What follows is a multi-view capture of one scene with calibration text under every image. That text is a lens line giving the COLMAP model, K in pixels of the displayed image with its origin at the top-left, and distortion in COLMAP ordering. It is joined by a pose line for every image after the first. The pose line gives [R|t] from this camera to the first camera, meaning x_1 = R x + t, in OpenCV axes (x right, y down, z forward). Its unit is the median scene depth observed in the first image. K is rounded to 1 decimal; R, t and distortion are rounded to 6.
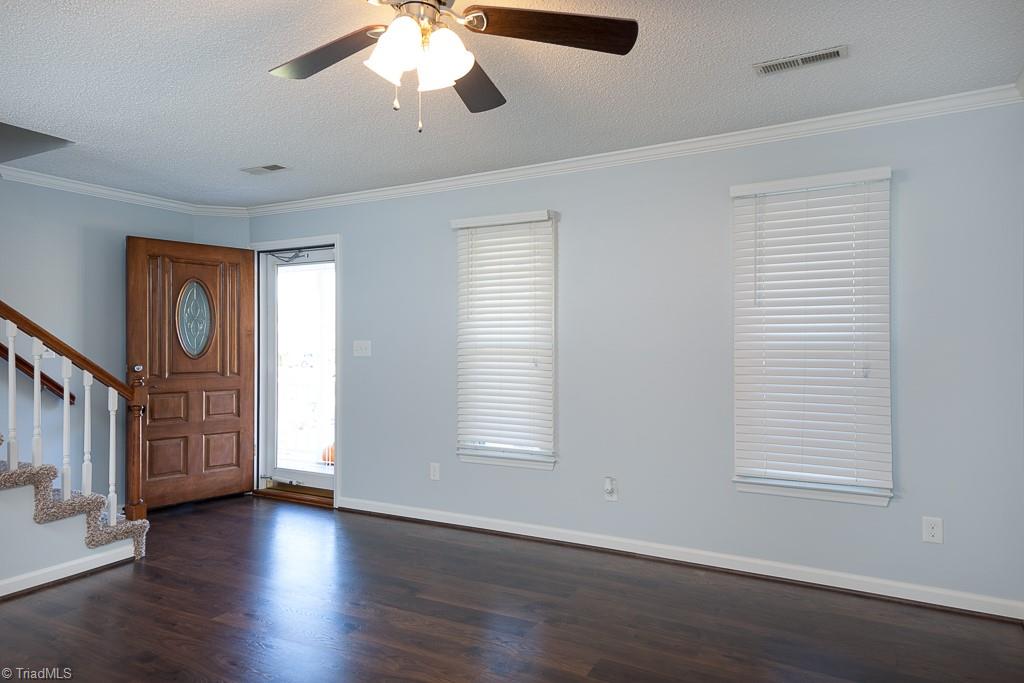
lens RADIAL K [[614.2, 0, 522.2], [0, 614.2, 345.7], [0, 0, 1]] dist [0.034388, -0.017986]
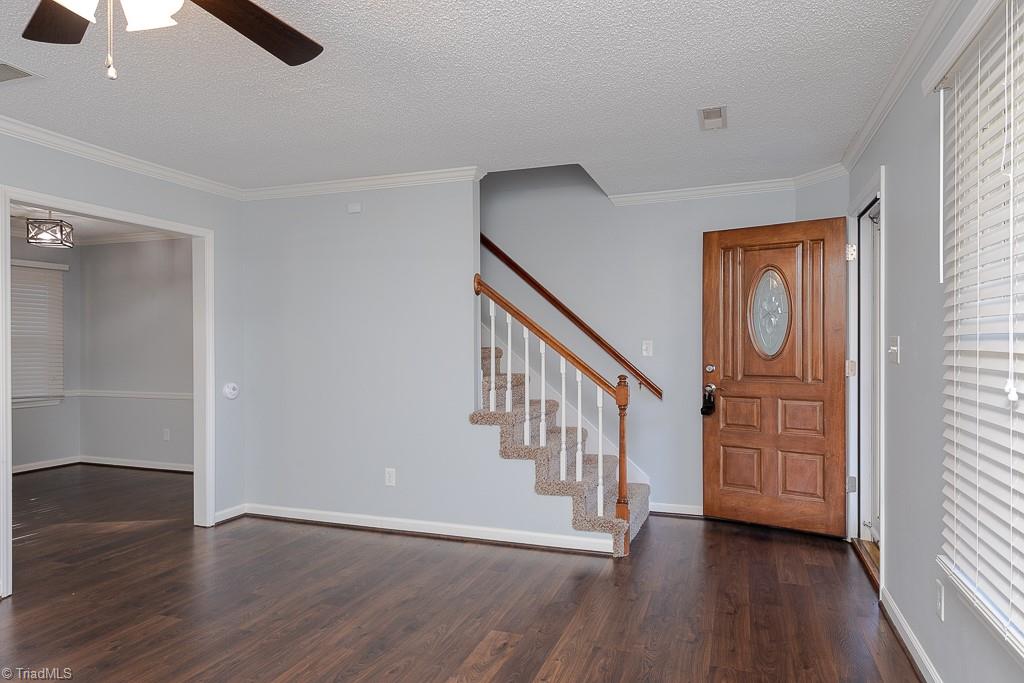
lens RADIAL K [[614.2, 0, 522.2], [0, 614.2, 345.7], [0, 0, 1]] dist [0.034388, -0.017986]
pose [[0.133249, -0.002374, -0.991080, 0.273971], [0.005146, 0.999985, -0.001703, 0.001141], [0.991069, -0.004873, 0.133259, 0.550826]]
